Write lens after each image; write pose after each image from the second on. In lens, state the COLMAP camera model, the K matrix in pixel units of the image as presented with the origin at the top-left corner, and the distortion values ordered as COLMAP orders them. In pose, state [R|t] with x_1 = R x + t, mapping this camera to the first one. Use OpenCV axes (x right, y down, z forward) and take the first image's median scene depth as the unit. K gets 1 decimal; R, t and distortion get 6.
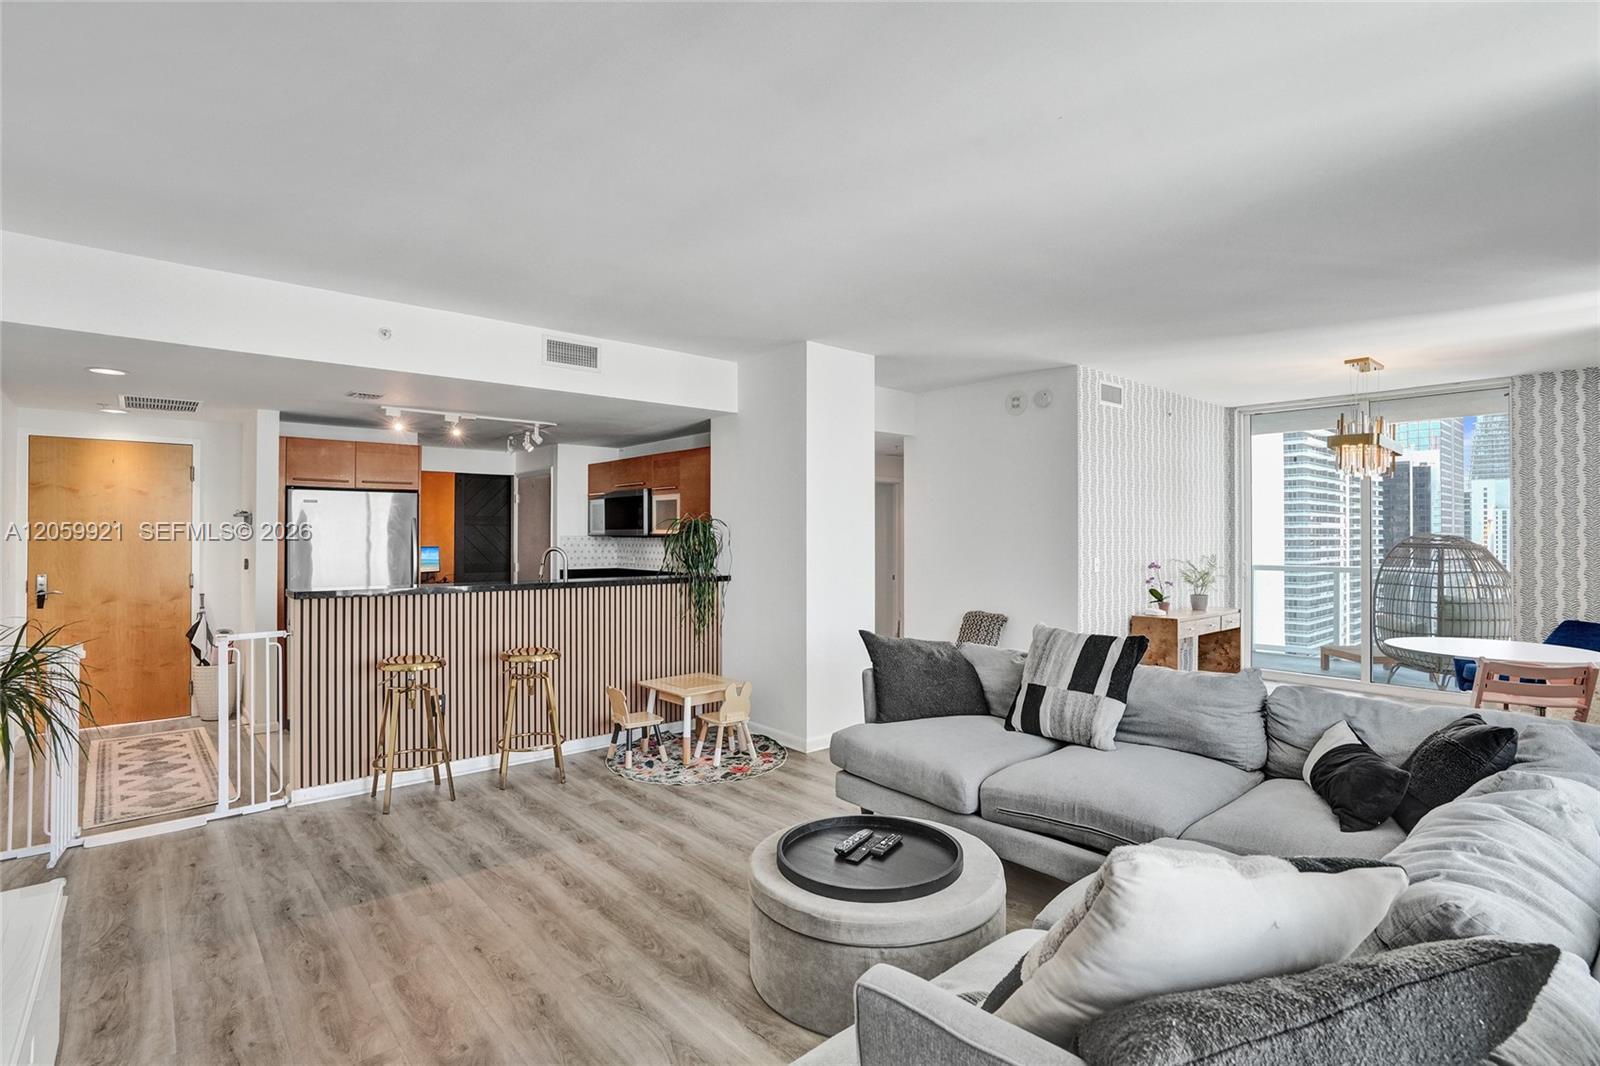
lens RADIAL K [[781.6, 0, 809.1], [0, 781.6, 531.8], [0, 0, 1]] dist [-0.049030, 0.021653]
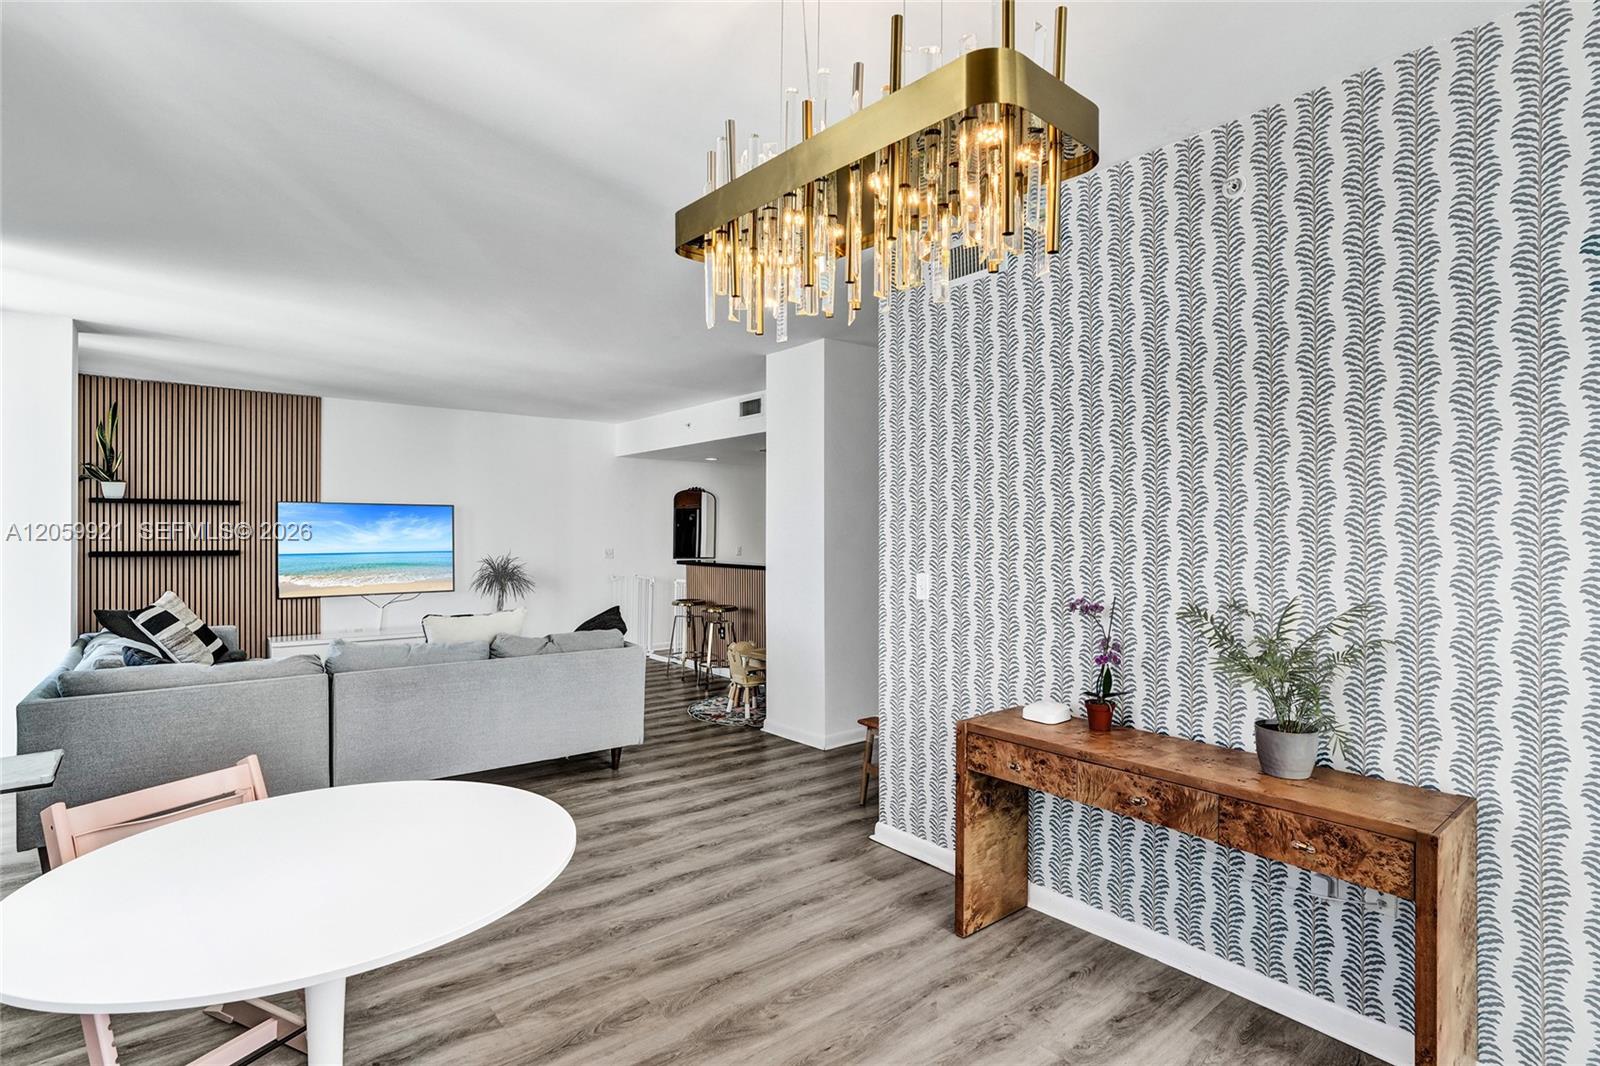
lens RADIAL K [[792.7, 0, 819.7], [0, 792.7, 525.2], [0, 0, 1]] dist [-0.046856, 0.025067]
pose [[-0.029304, -0.005487, -0.999555, 1.015849], [0.007532, 0.999955, -0.005710, 0.002185], [0.999542, -0.007696, -0.029262, 1.011332]]
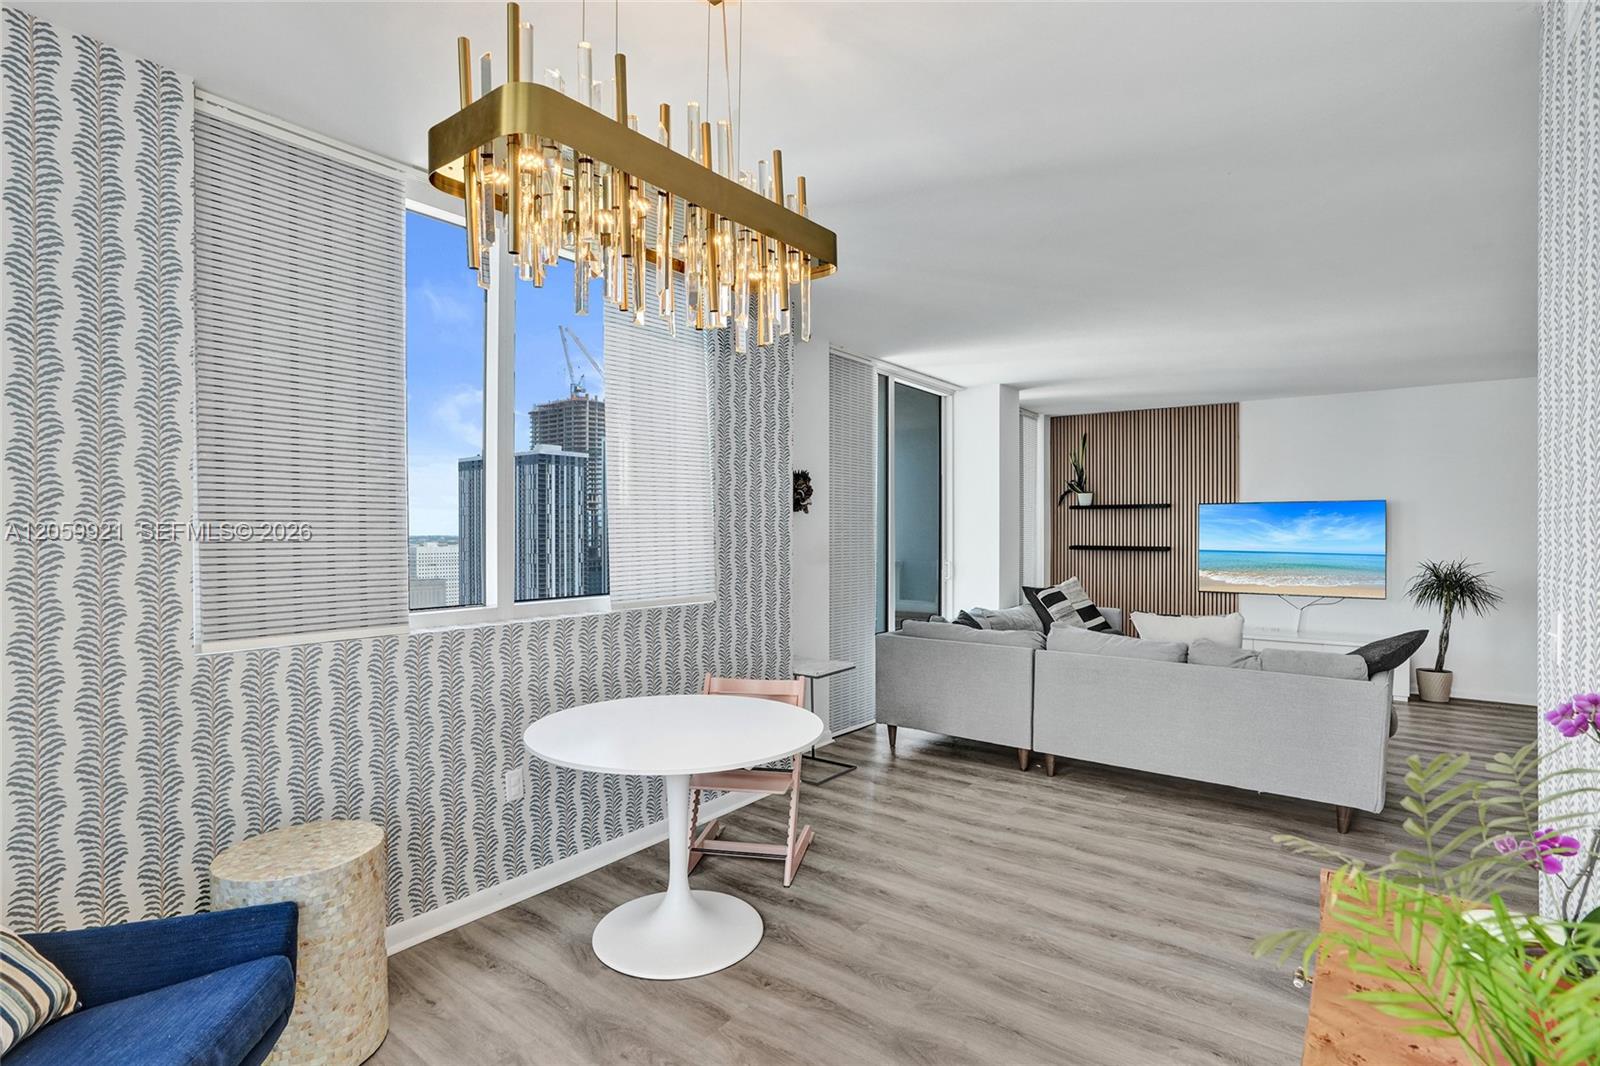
lens RADIAL K [[773.3, 0, 803.9], [0, 773.3, 536.9], [0, 0, 1]] dist [-0.040438, 0.020384]
pose [[-0.980816, 0.001393, -0.194933, 0.747249], [0.000849, 0.999996, 0.002874, 0.005047], [0.194936, 0.002653, -0.980812, 1.305180]]
